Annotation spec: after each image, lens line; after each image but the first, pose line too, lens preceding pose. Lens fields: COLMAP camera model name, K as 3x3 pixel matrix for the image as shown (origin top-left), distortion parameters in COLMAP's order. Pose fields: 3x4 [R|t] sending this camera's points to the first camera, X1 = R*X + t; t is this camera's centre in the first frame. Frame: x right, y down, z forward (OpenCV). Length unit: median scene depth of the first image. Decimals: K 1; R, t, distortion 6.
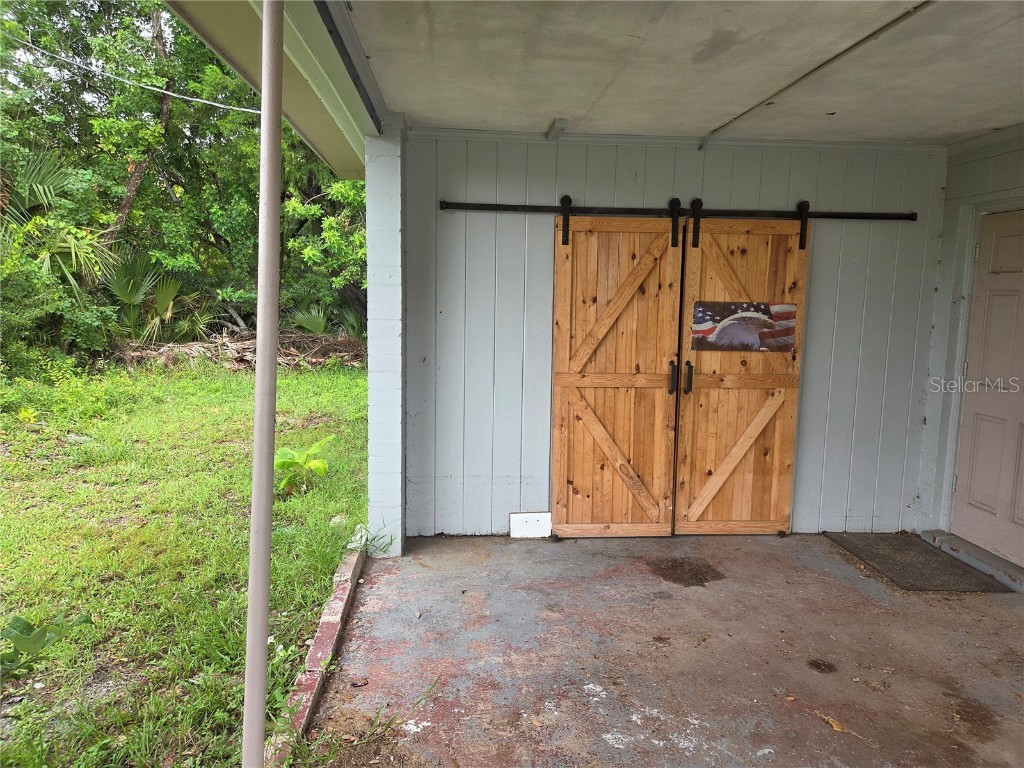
lens RADIAL K [[681.8, 0, 512.0], [0, 681.8, 377.4], [0, 0, 1]] dist [0.058077, -0.047068]
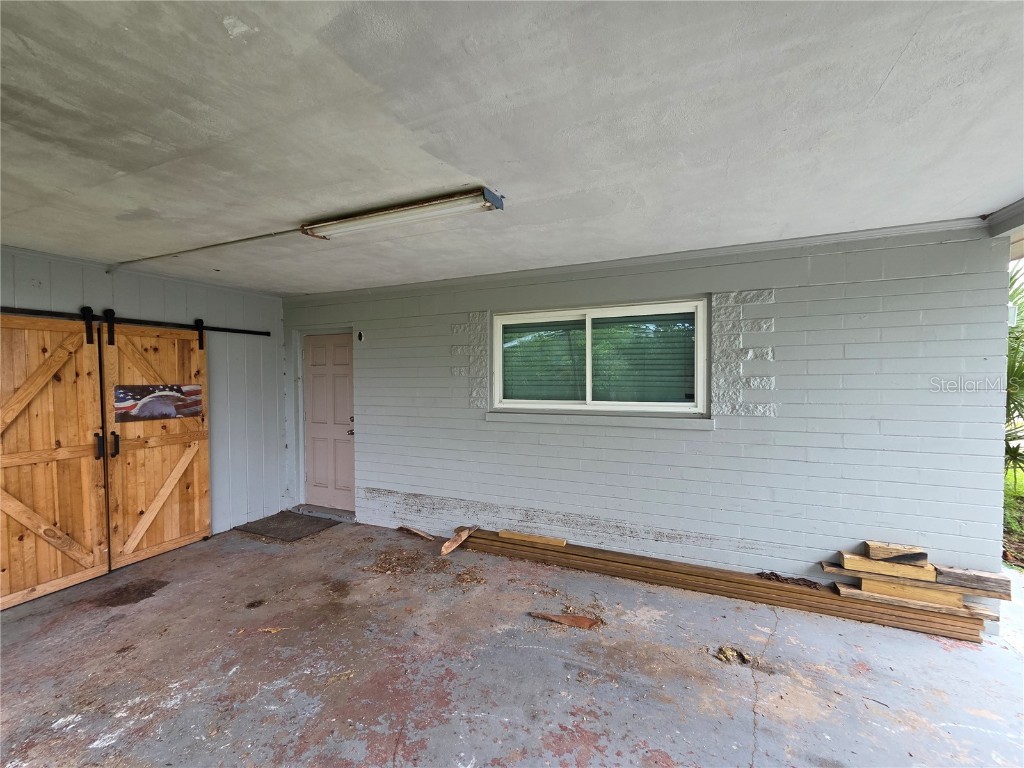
lens RADIAL K [[416.7, 0, 513.2], [0, 416.7, 385.8], [0, 0, 1]] dist [0.003742, -0.000447]
pose [[0.464999, -0.044417, 0.884196, -0.086425], [0.120911, 0.992568, -0.013726, -0.007520], [-0.877016, 0.113291, 0.466914, -0.042999]]
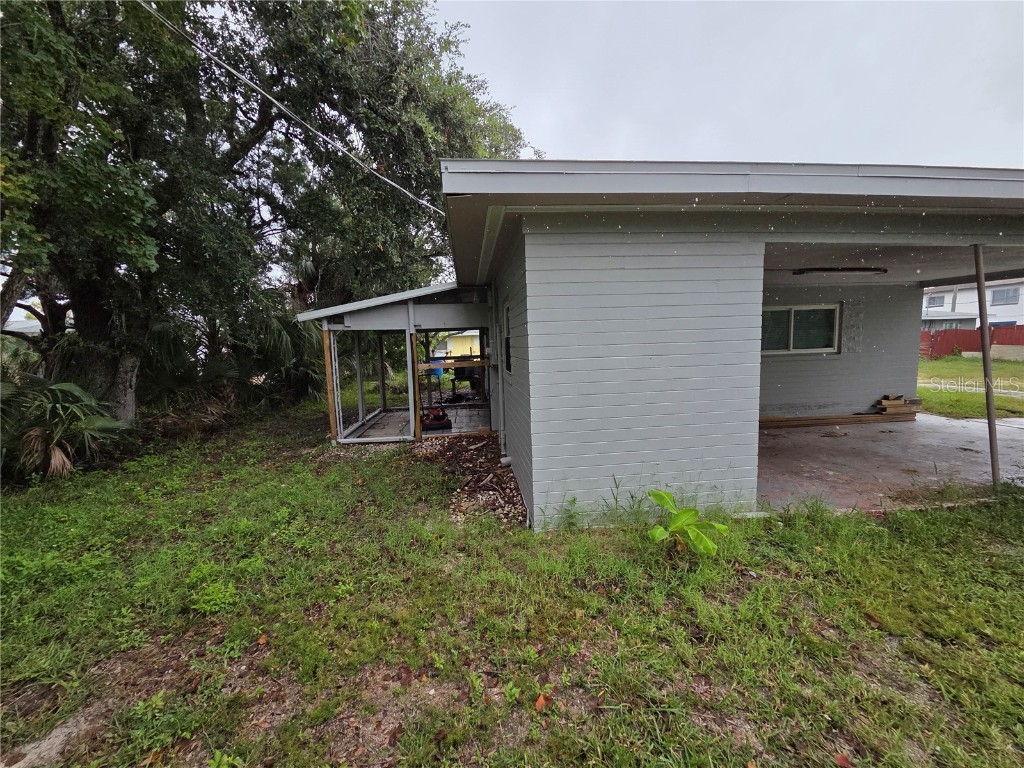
lens RADIAL K [[416.7, 0, 515.2], [0, 416.7, 380.3], [0, 0, 1]] dist [0.003742, -0.000447]
pose [[-0.040425, -0.120341, 0.991909, -1.064764], [0.146621, 0.981260, 0.125025, -0.251830], [-0.988366, 0.150488, -0.022023, 1.541247]]
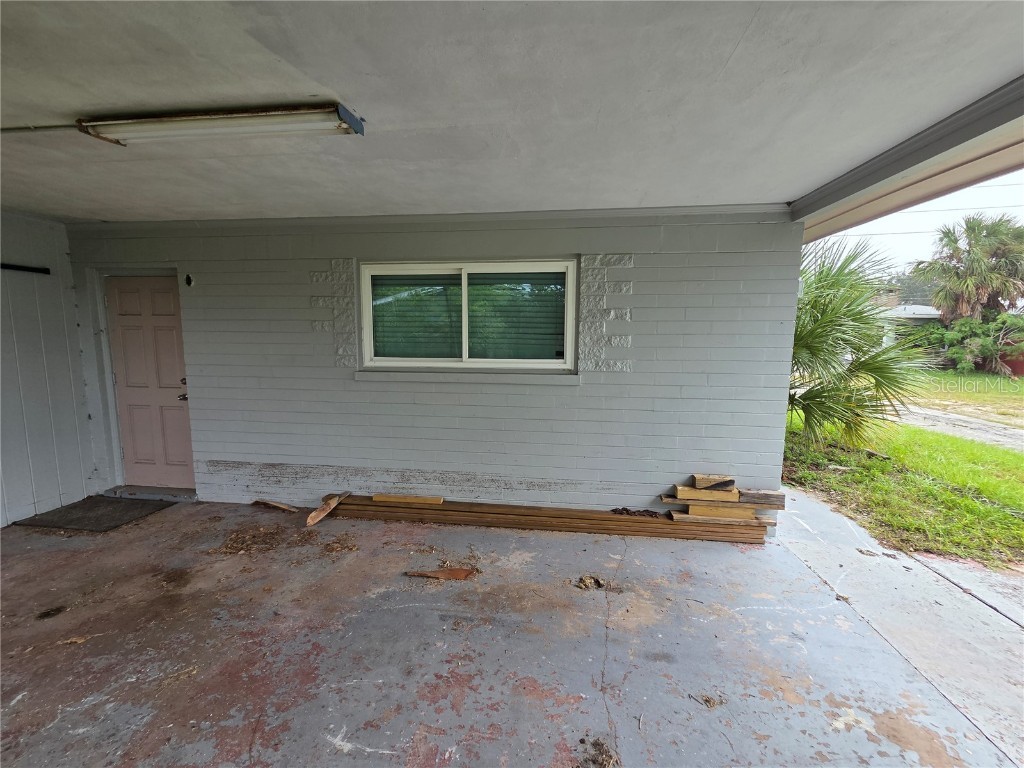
lens RADIAL K [[416.7, 0, 512.5], [0, 416.7, 385.0], [0, 0, 1]] dist [0.003742, -0.000447]
pose [[0.197400, -0.133290, 0.971219, -0.066784], [0.113114, 0.987193, 0.112492, -0.000605], [-0.973775, 0.087652, 0.209949, -0.042223]]
